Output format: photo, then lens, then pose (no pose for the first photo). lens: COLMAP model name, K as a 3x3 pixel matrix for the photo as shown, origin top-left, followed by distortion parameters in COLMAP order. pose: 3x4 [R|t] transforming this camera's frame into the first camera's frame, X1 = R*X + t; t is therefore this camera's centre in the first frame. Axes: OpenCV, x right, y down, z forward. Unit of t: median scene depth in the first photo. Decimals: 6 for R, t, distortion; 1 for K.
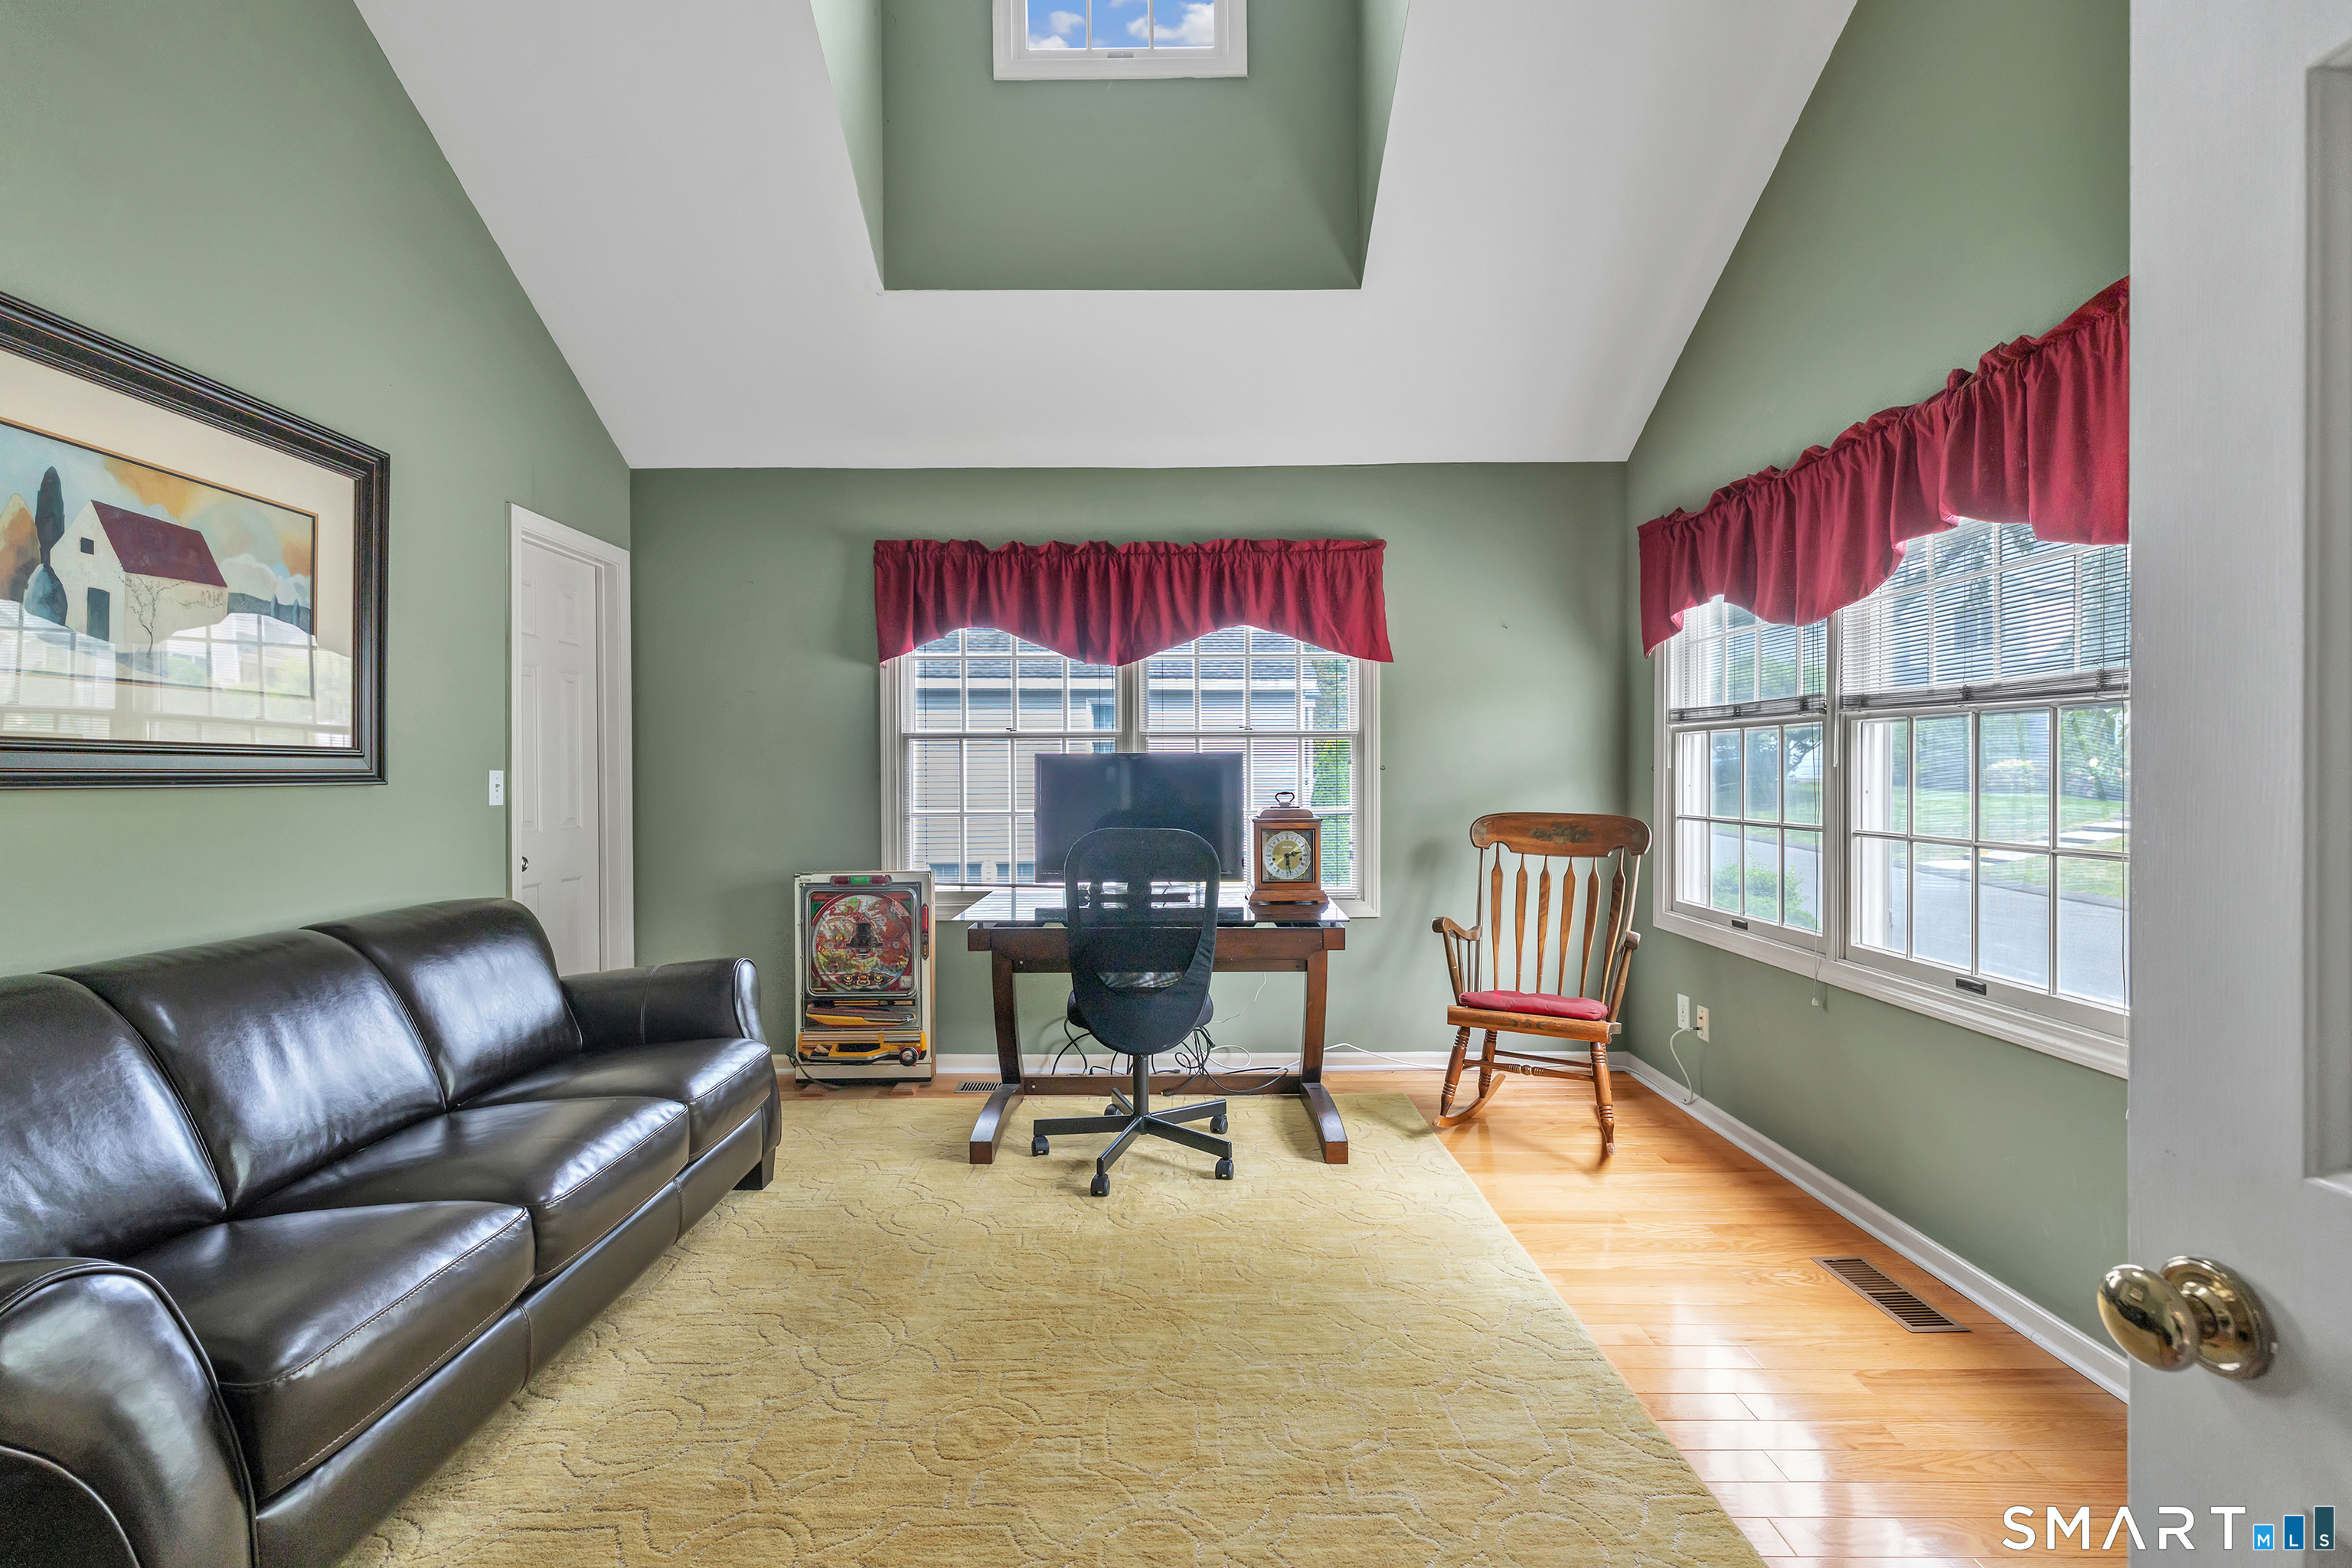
lens RADIAL K [[1031.7, 0, 1179.2], [0, 1031.7, 778.0], [0, 0, 1]] dist [-0.001912, 0.000240]
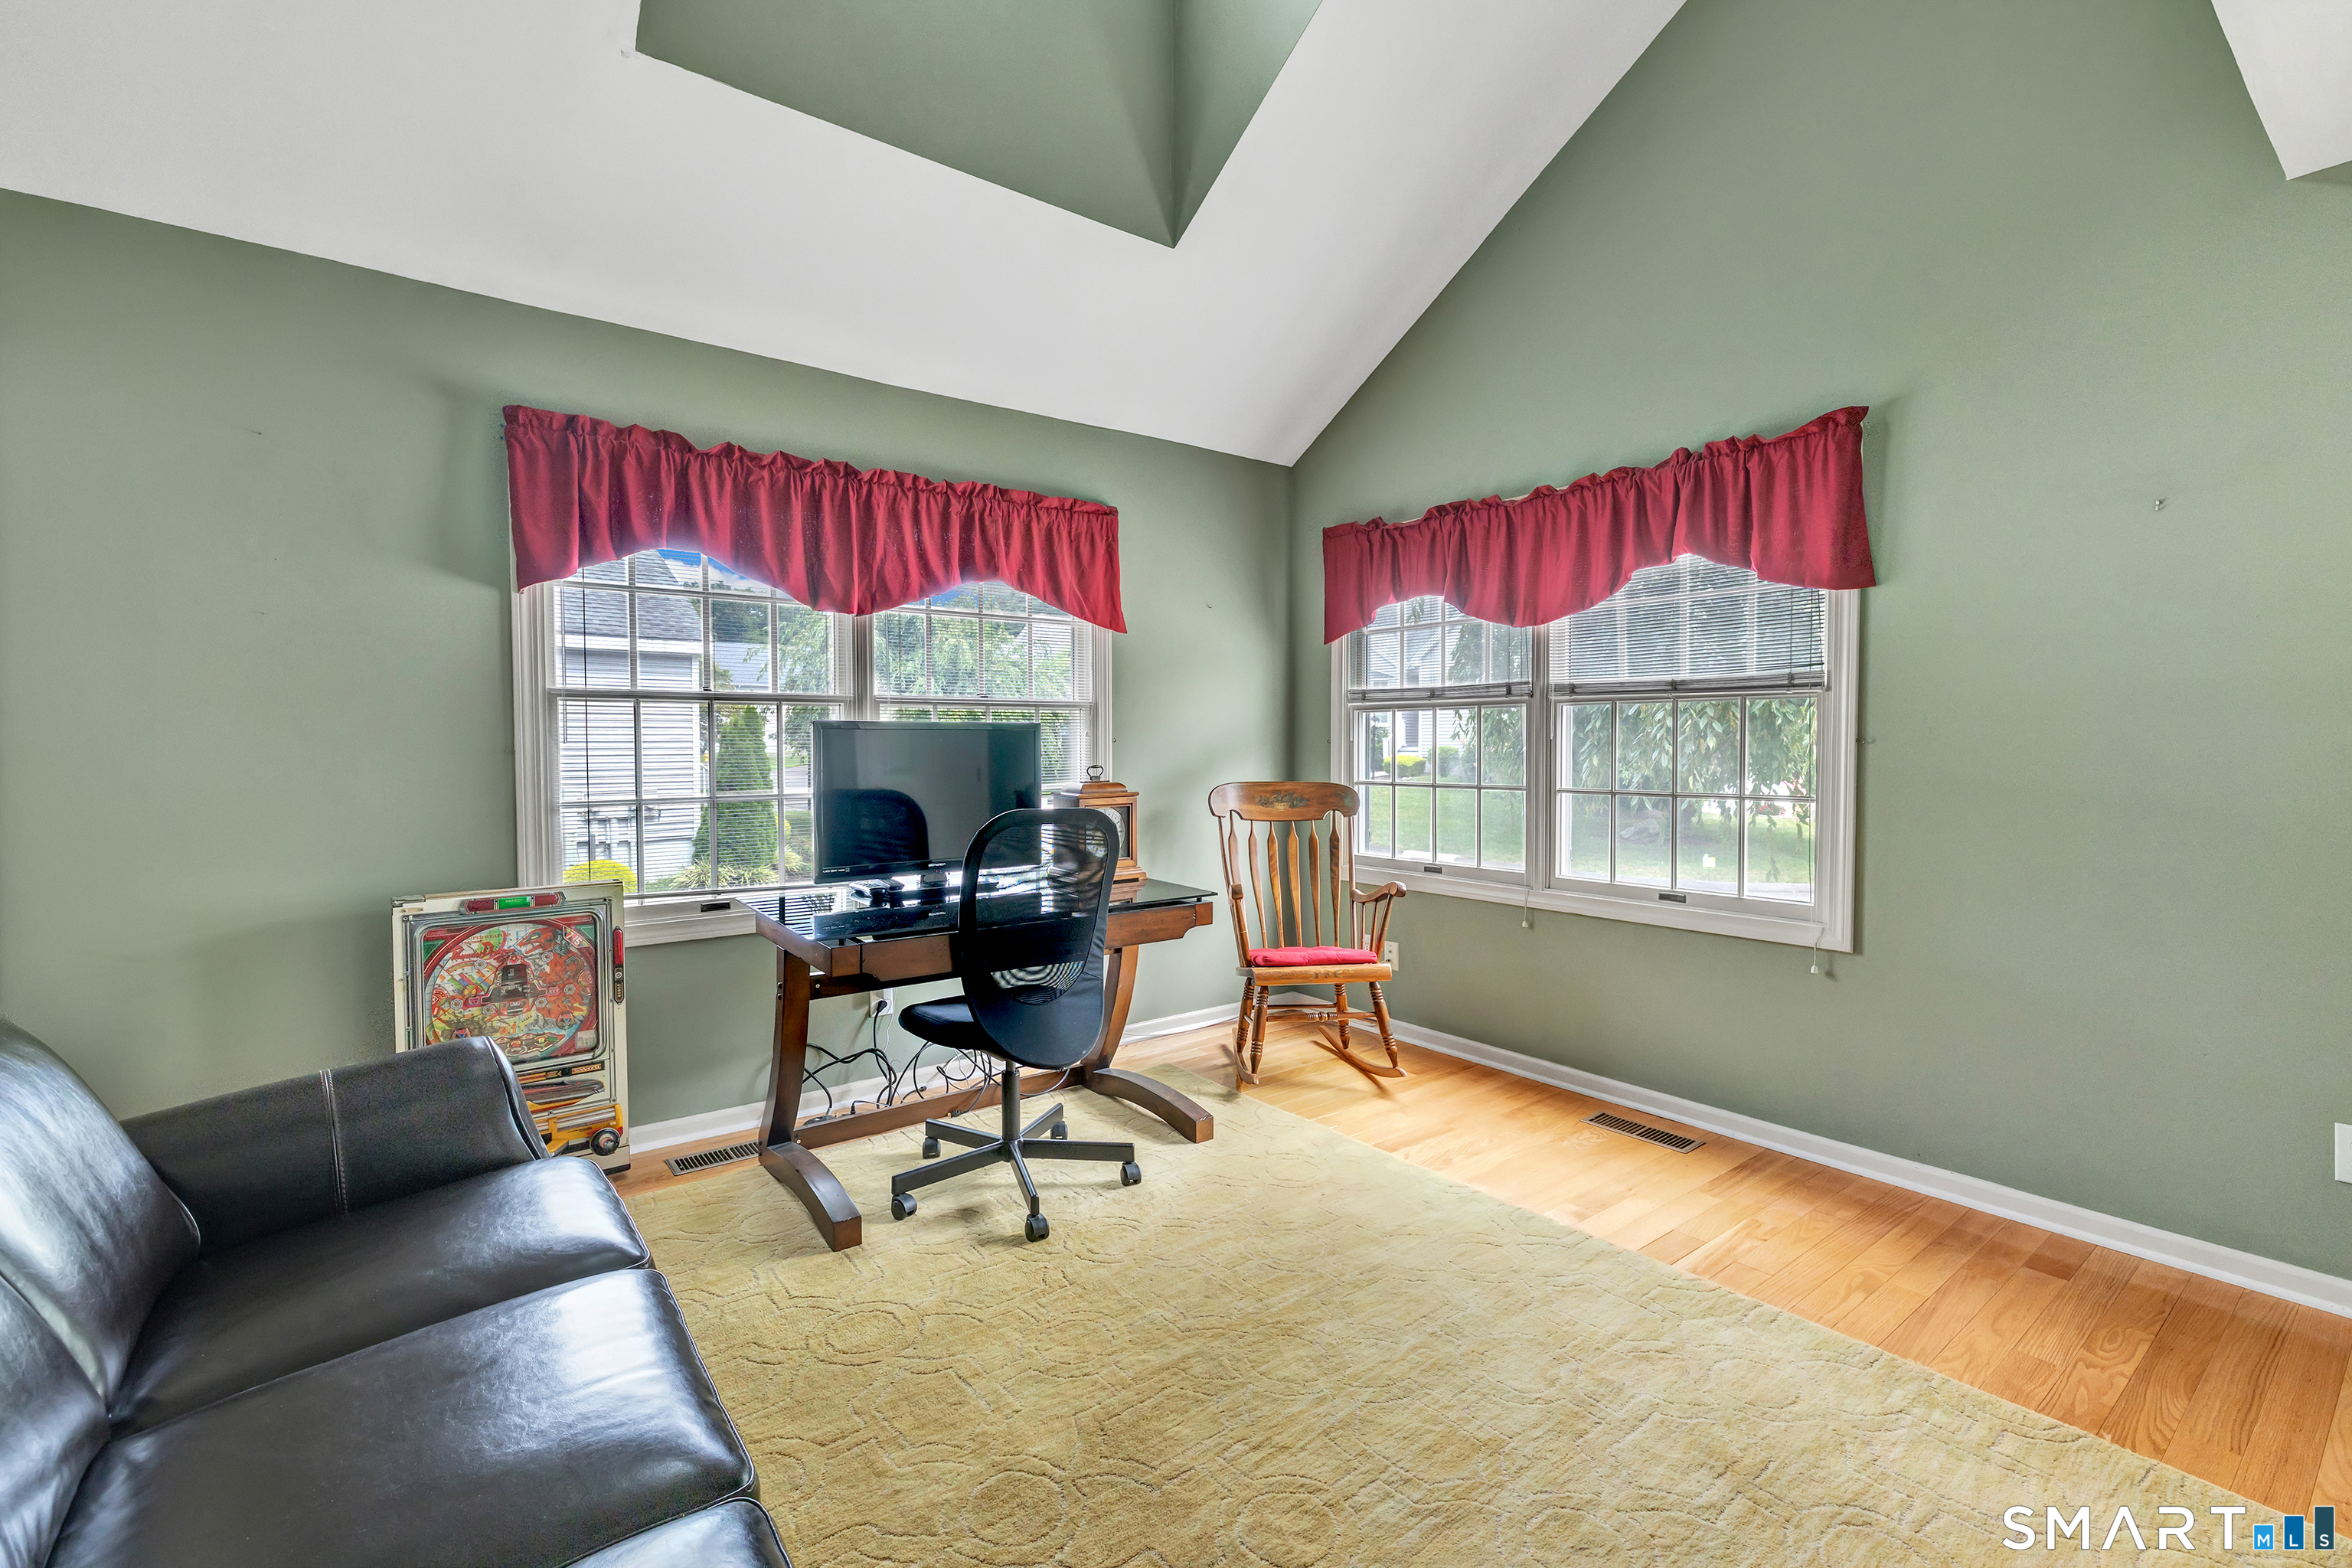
lens RADIAL K [[1031.7, 0, 1175.8], [0, 1031.7, 772.6], [0, 0, 1]] dist [-0.001912, 0.000240]
pose [[0.795164, -0.016809, 0.606161, -0.401618], [0.005381, 0.999772, 0.020664, 0.001398], [-0.606370, -0.013170, 0.795073, 0.206988]]
